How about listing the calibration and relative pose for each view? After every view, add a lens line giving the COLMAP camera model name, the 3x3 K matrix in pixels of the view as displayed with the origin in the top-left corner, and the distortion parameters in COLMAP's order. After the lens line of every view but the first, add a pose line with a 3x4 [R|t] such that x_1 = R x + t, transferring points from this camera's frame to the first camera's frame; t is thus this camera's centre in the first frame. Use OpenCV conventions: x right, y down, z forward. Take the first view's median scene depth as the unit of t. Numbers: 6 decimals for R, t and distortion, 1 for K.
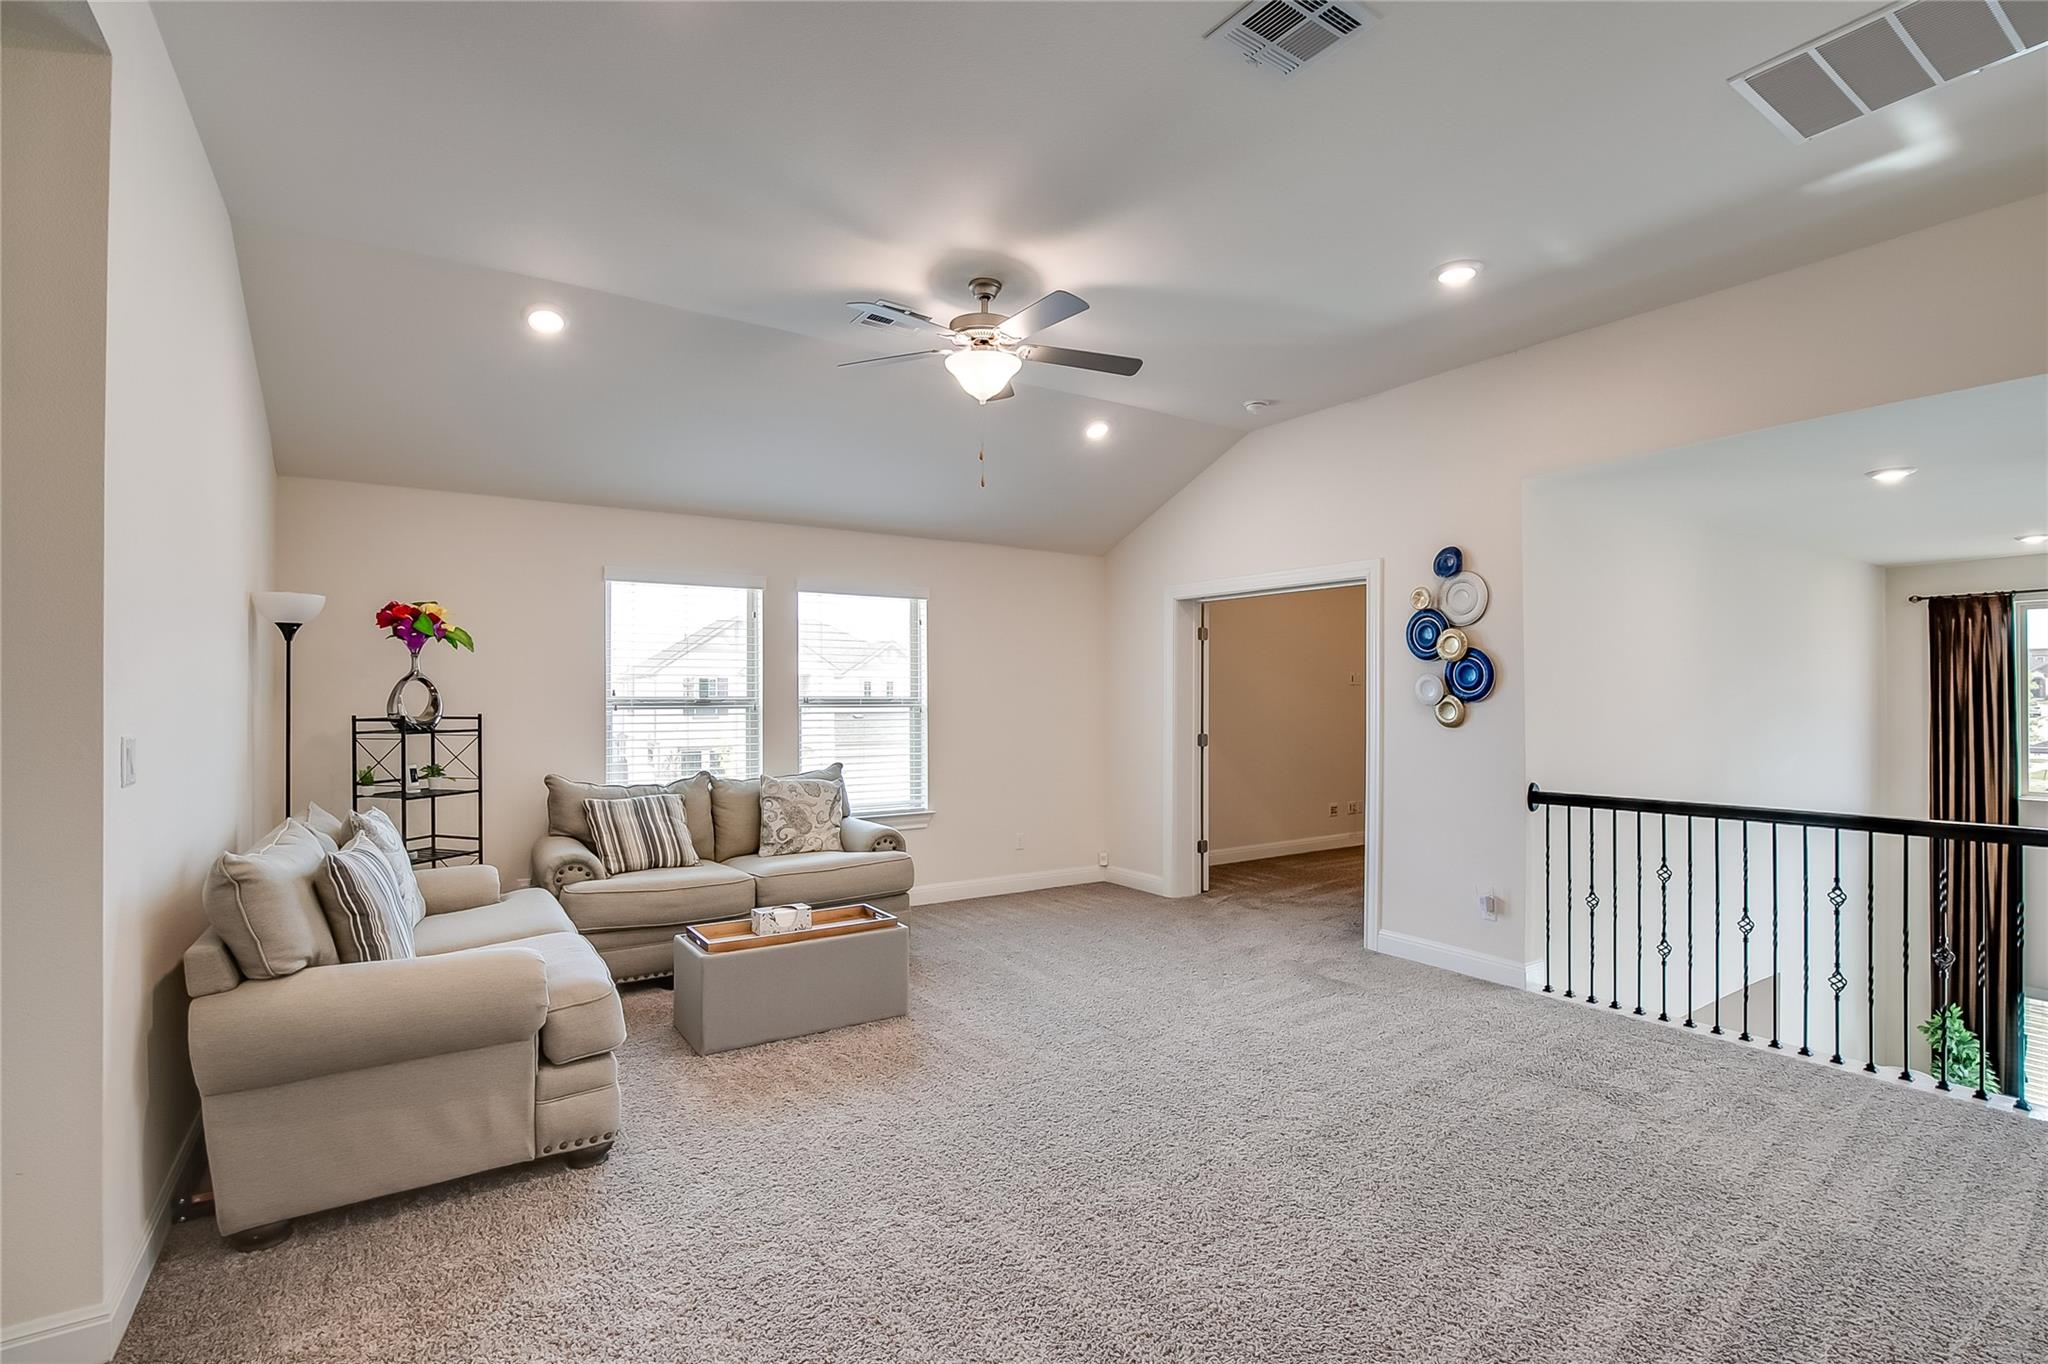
lens RADIAL K [[959.9, 0, 1087.6], [0, 959.9, 686.8], [0, 0, 1]] dist [-0.033574, 0.008095]
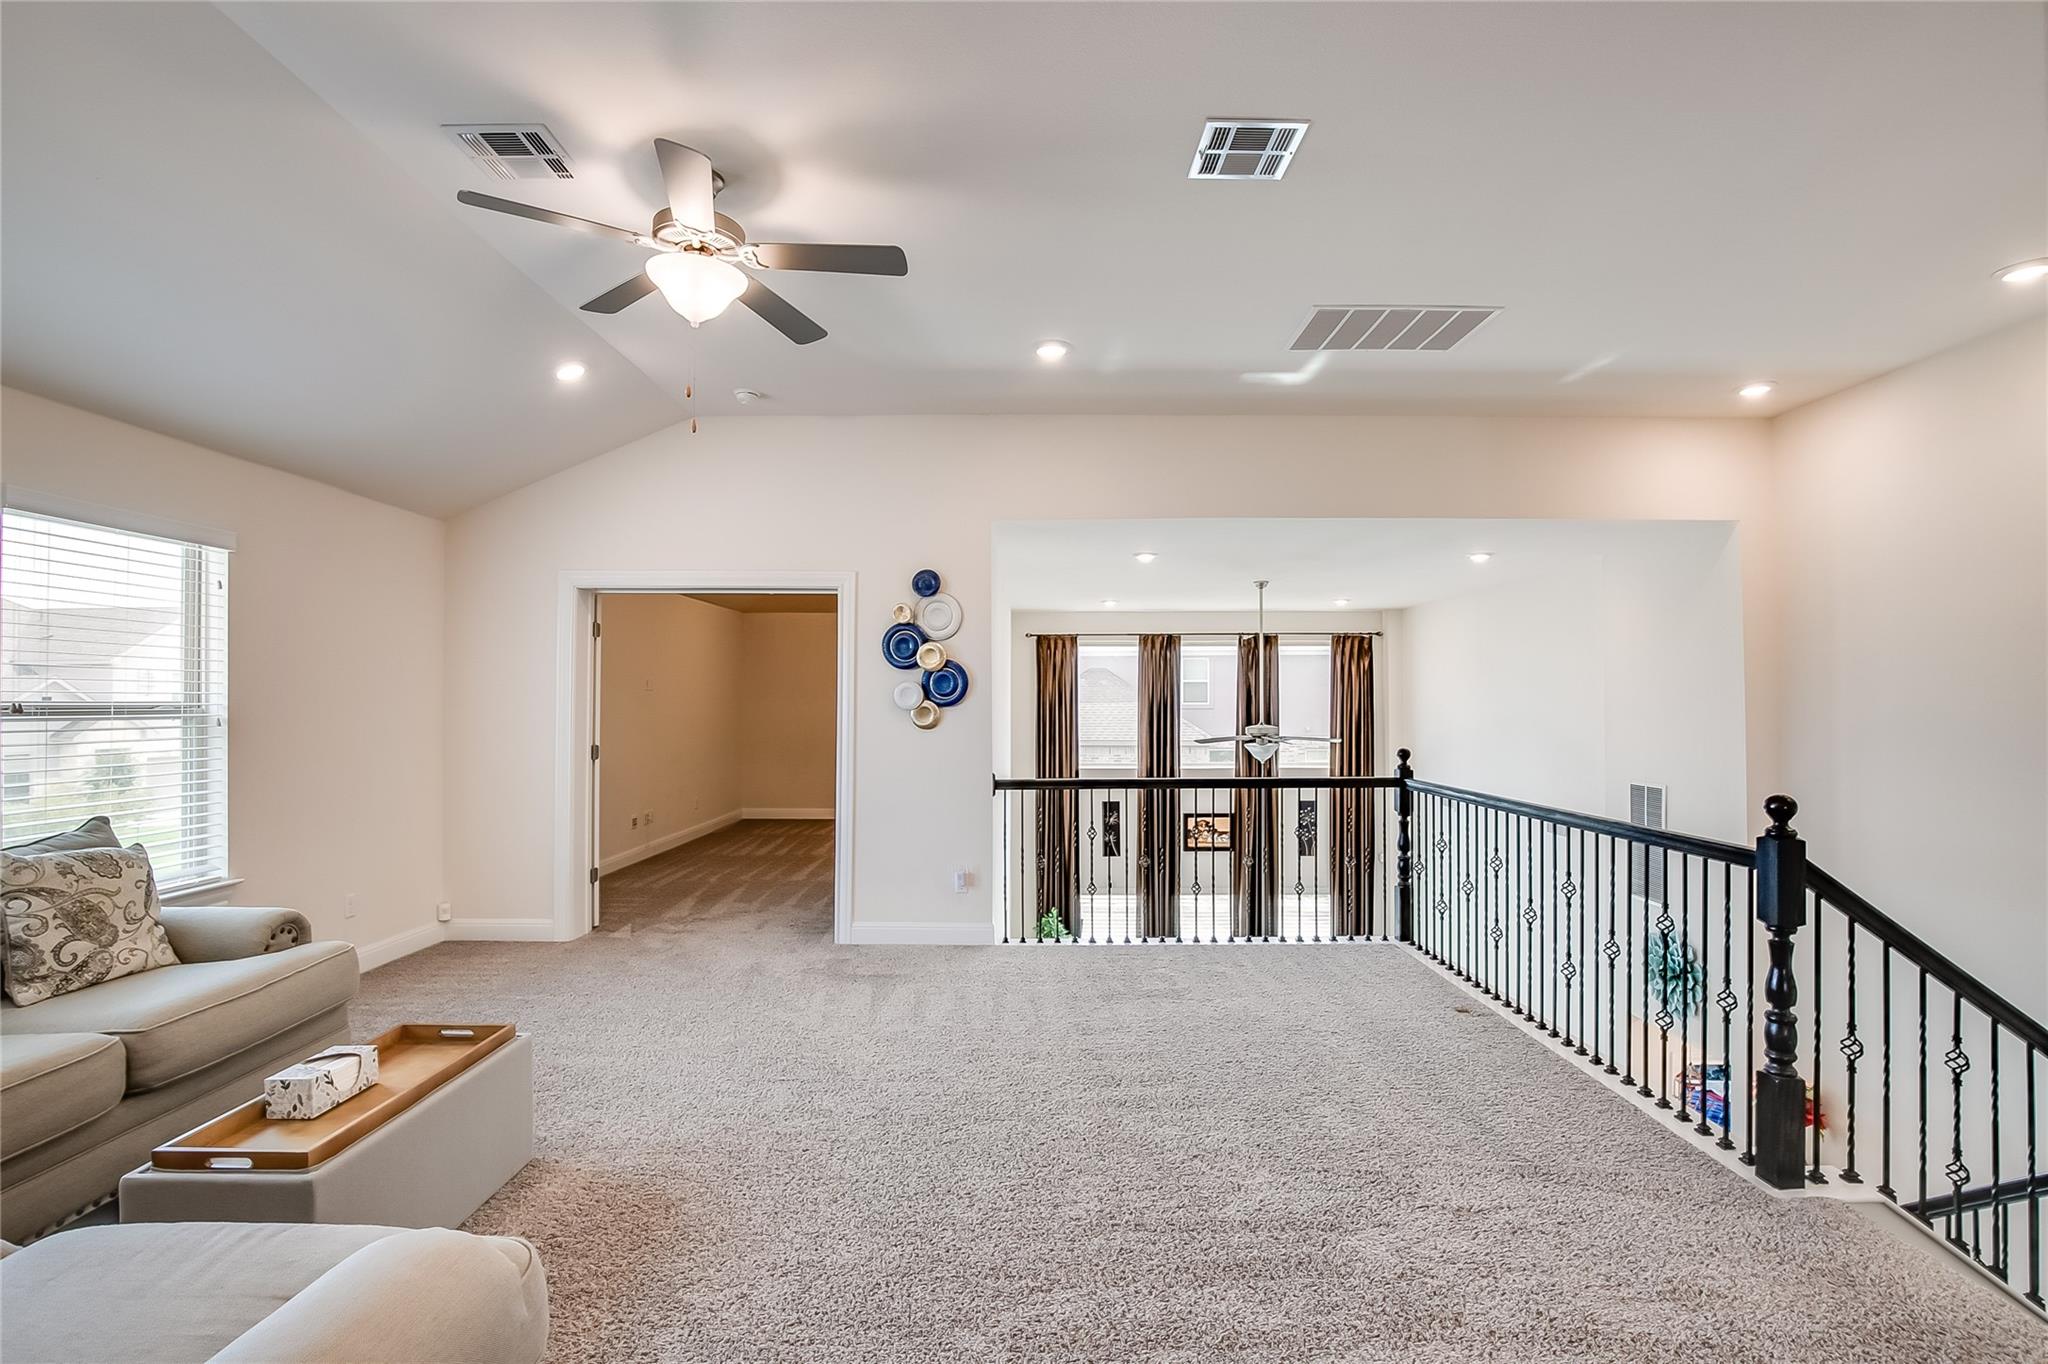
lens RADIAL K [[922.4, 0, 1024.0], [0, 922.4, 682.0], [0, 0, 1]] dist [-0.016182, 0.000444]
pose [[0.579125, 0.017737, 0.815046, -0.422724], [-0.009287, 0.999842, -0.015160, 0.002095], [-0.815186, 0.001210, 0.579198, 0.257121]]
